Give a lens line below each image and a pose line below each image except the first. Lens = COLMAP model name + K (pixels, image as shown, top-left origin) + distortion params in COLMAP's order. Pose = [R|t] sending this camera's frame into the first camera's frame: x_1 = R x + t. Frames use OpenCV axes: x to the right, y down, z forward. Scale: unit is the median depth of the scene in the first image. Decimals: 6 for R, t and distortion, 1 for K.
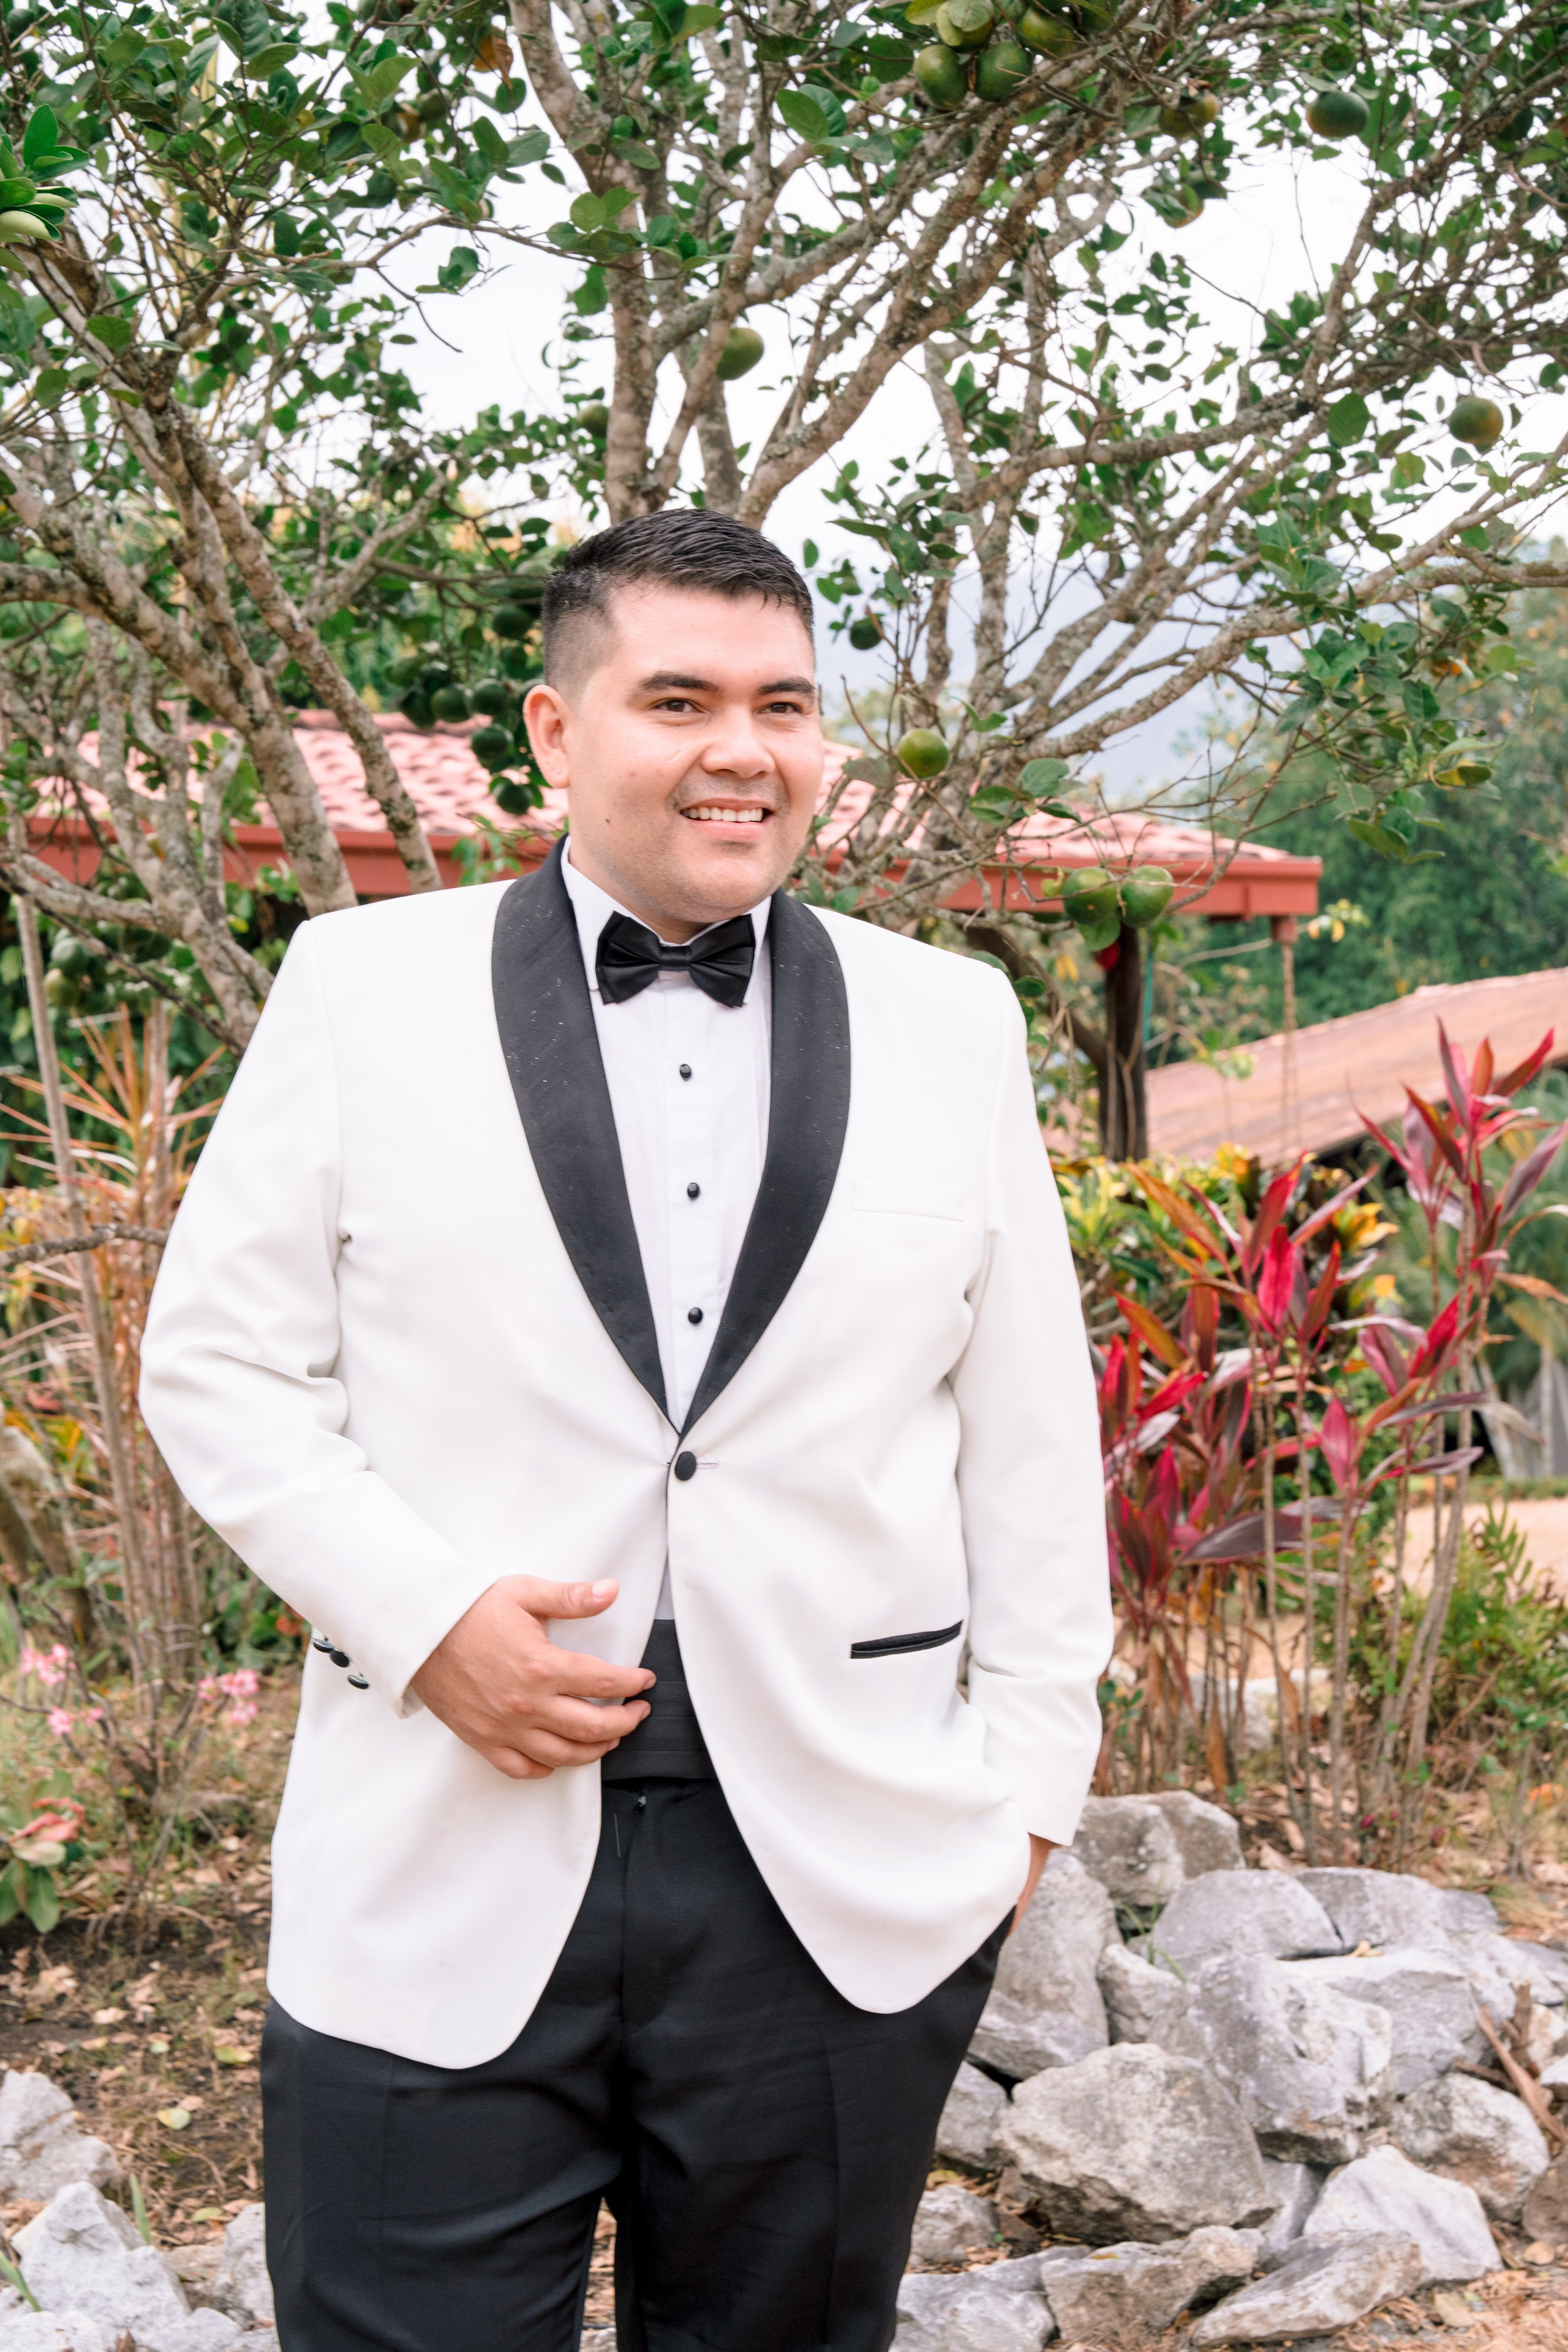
lens RADIAL K [[3925.0, 0, 786.2], [0, 3925.0, 1163.7], [0, 0, 1]] dist [0.036143, 0.000000]
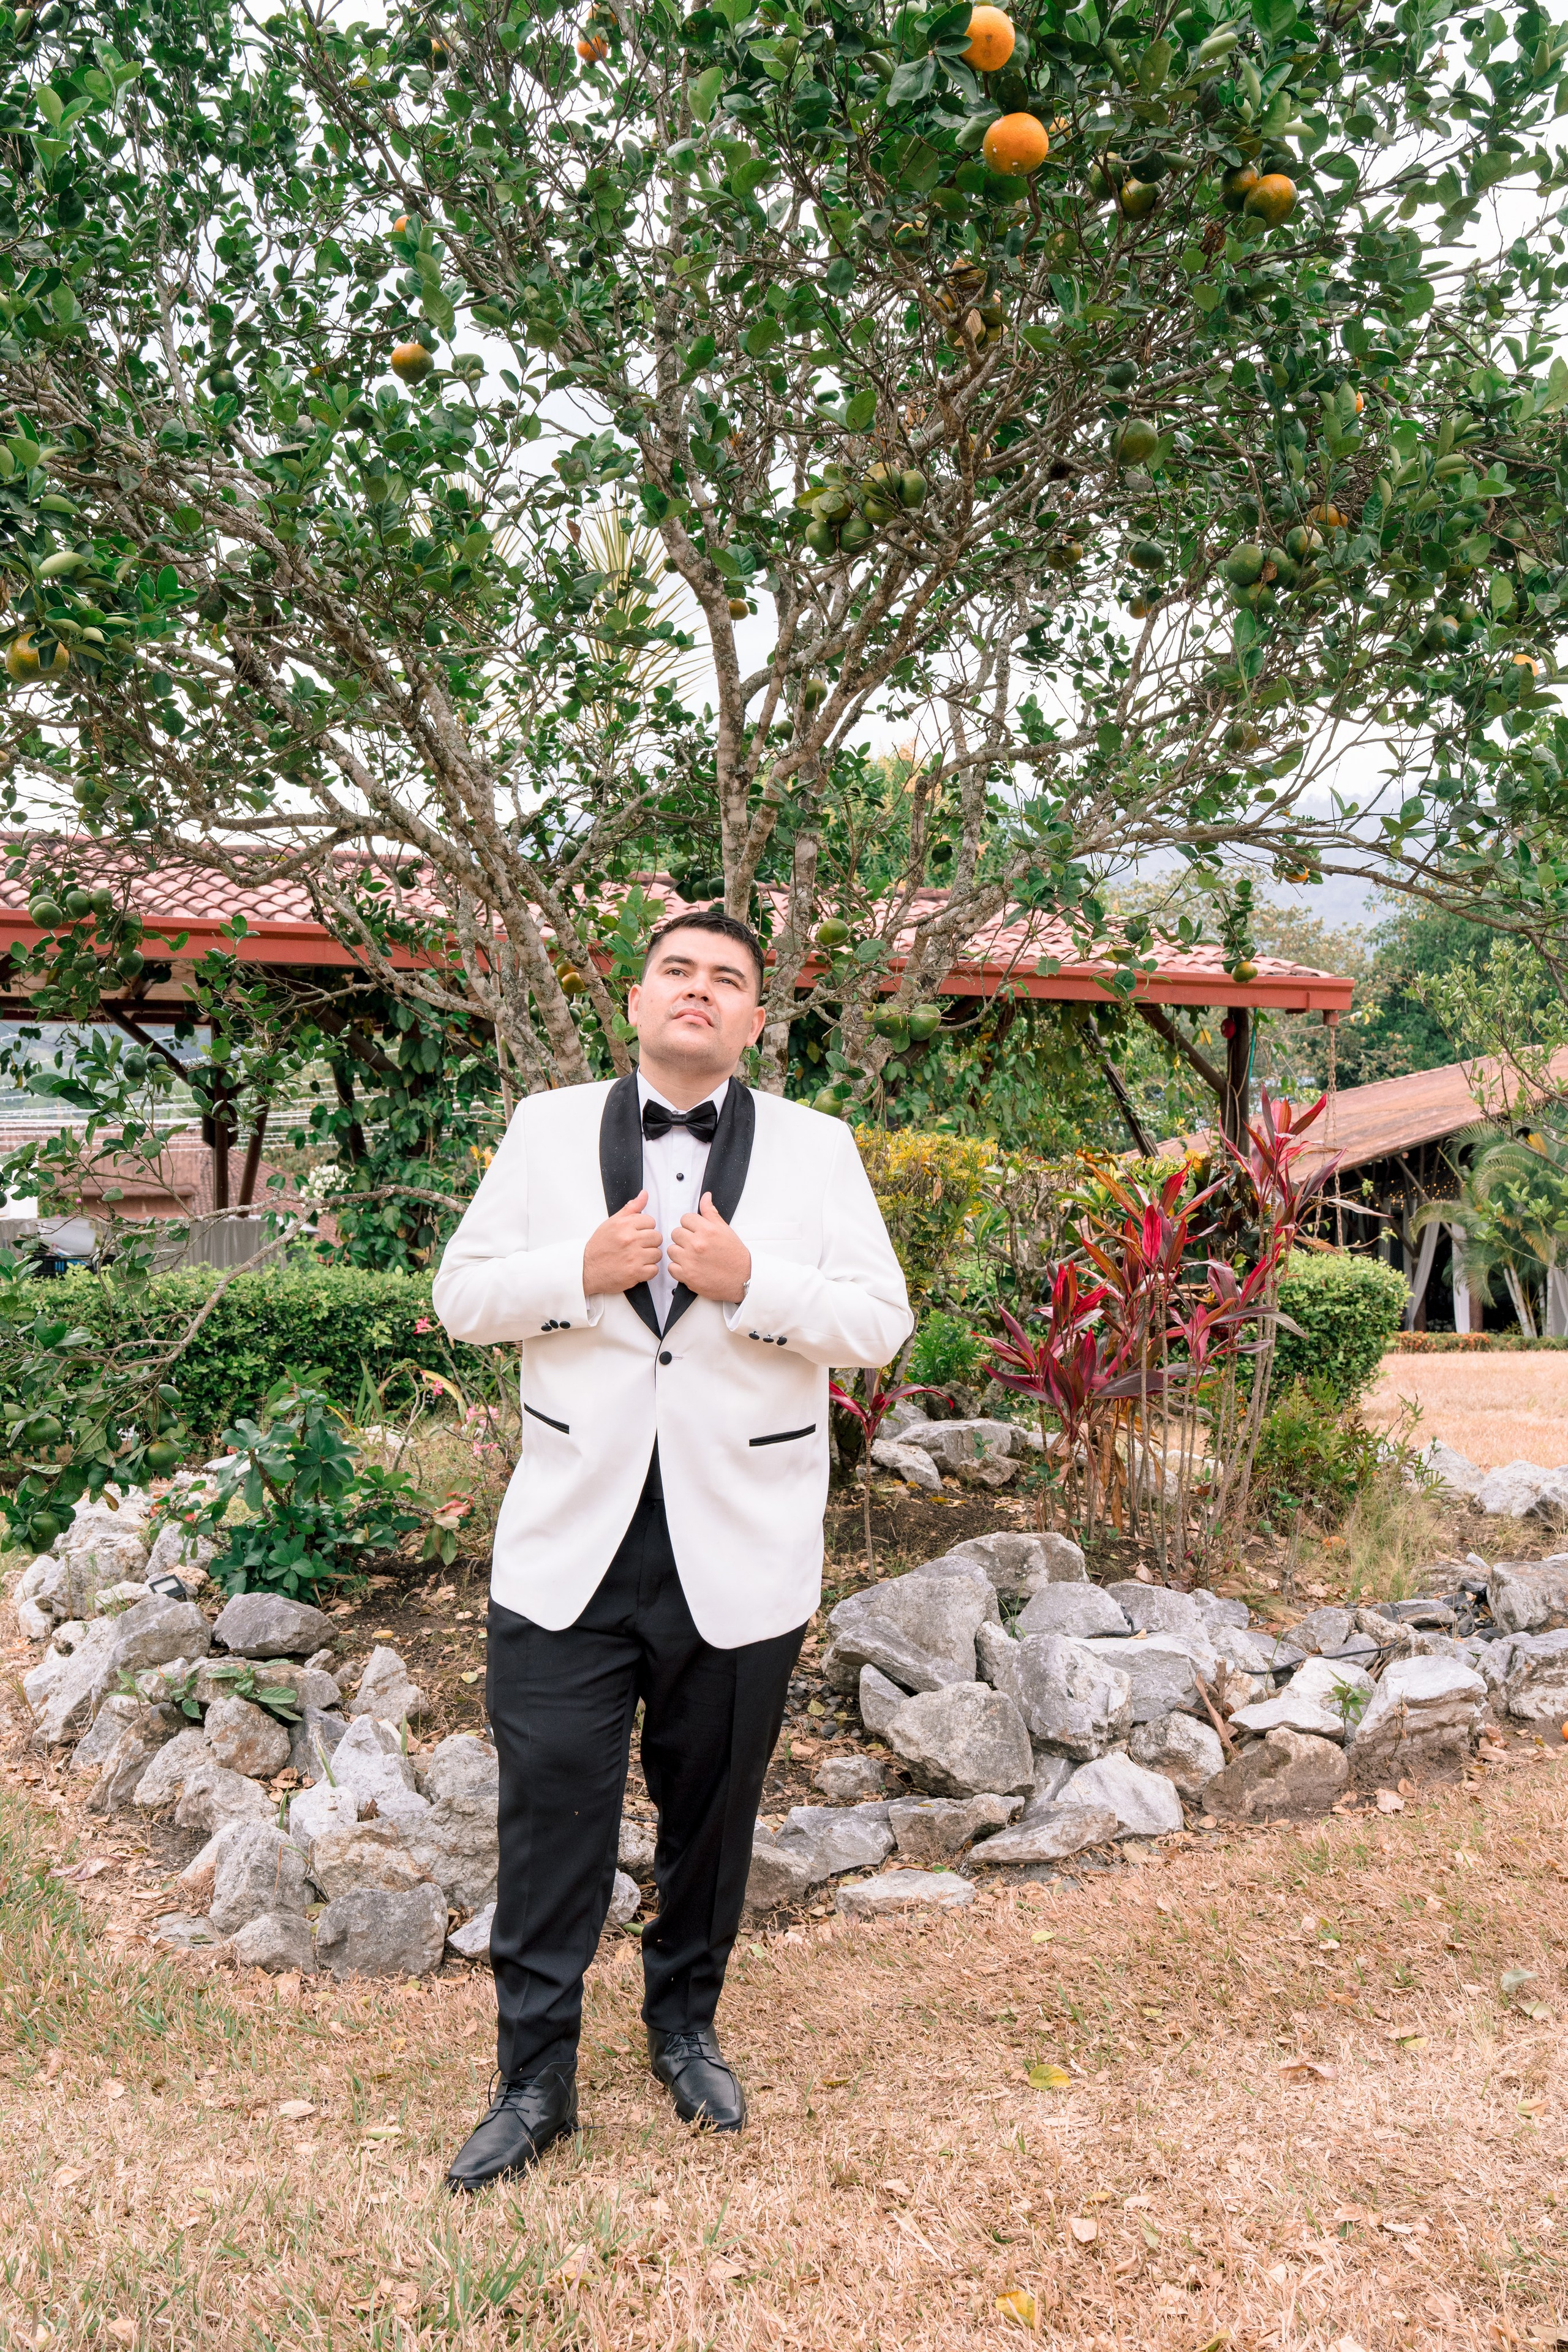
lens RADIAL K [[2173.4, 0, 786.1], [0, 2173.4, 1172.6], [0, 0, 1]] dist [0.001064, 0.000000]
pose [[0.985413, 0.038678, -0.165724, 0.127473], [-0.035225, 0.999098, 0.023730, -0.015365], [0.166492, -0.017547, 0.985887, 0.041495]]
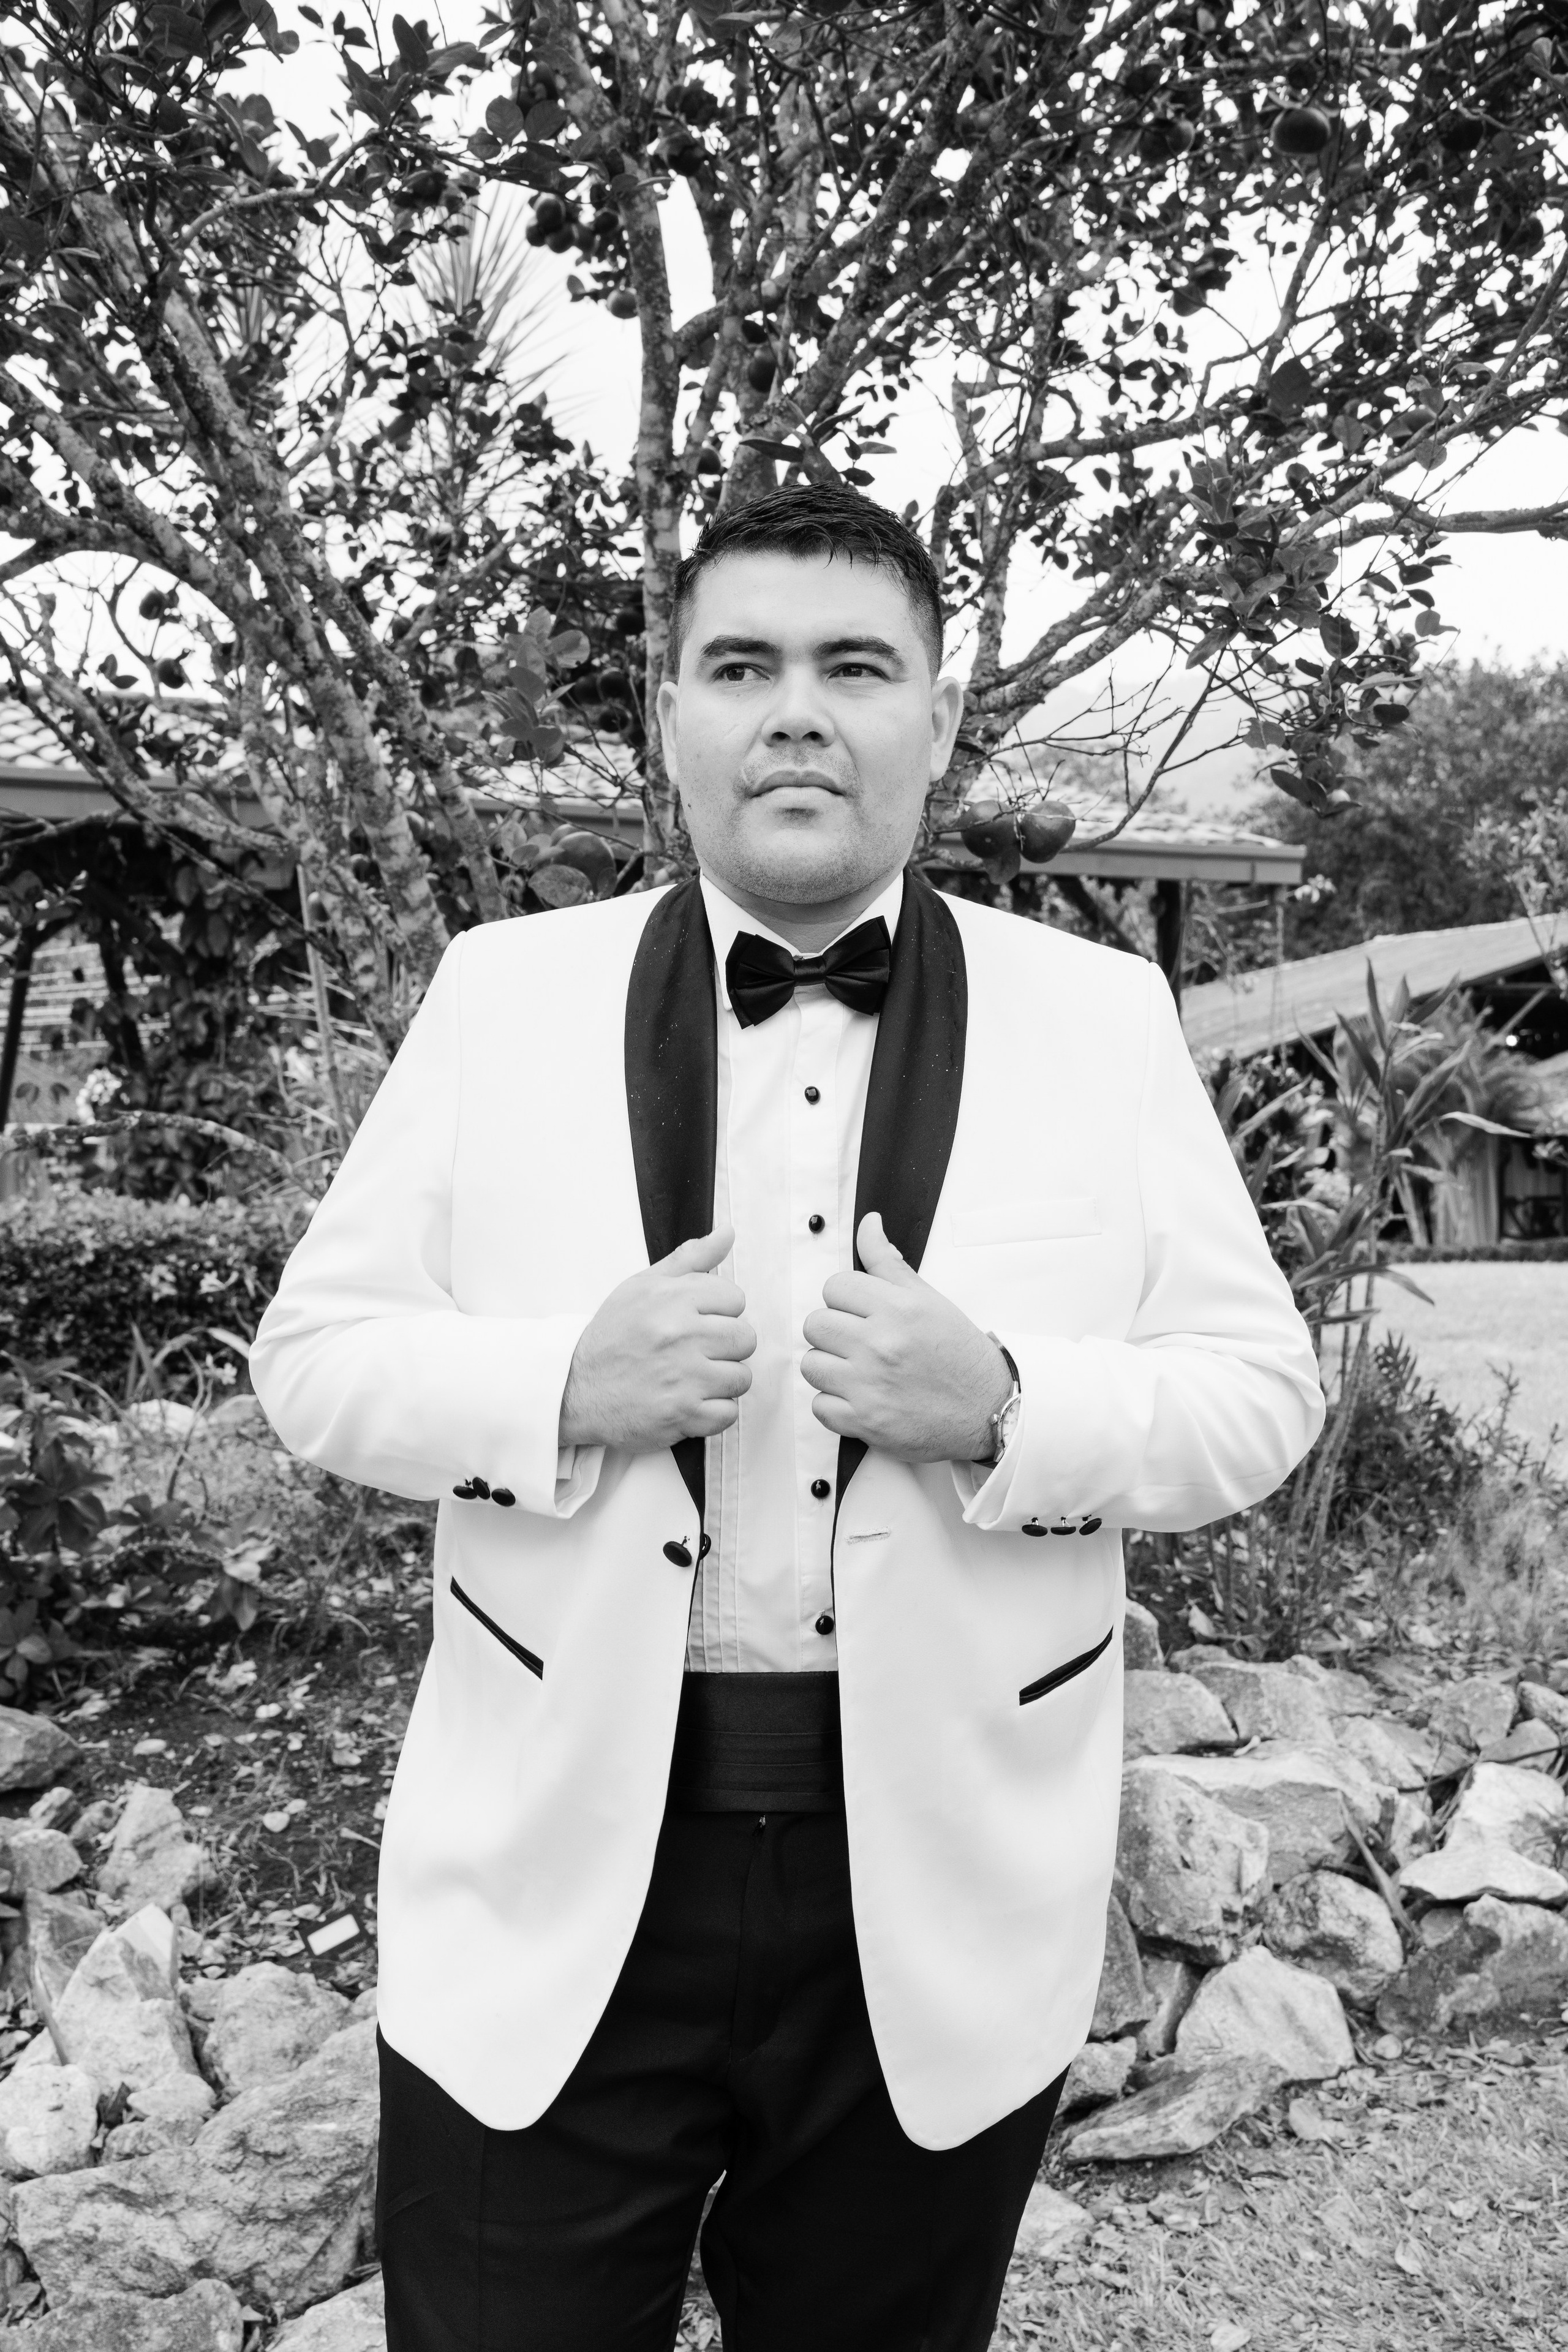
lens RADIAL K [[2283.2, 0, 793.0], [0, 2283.2, 1189.7], [0, 0, 1]] dist [0.007794, 0.000000]
pose [[0.995567, 0.037752, -0.086148, 0.054223], [-0.031507, 0.996854, 0.072732, -0.011952], [0.088623, -0.069695, 0.993624, 0.278038]]
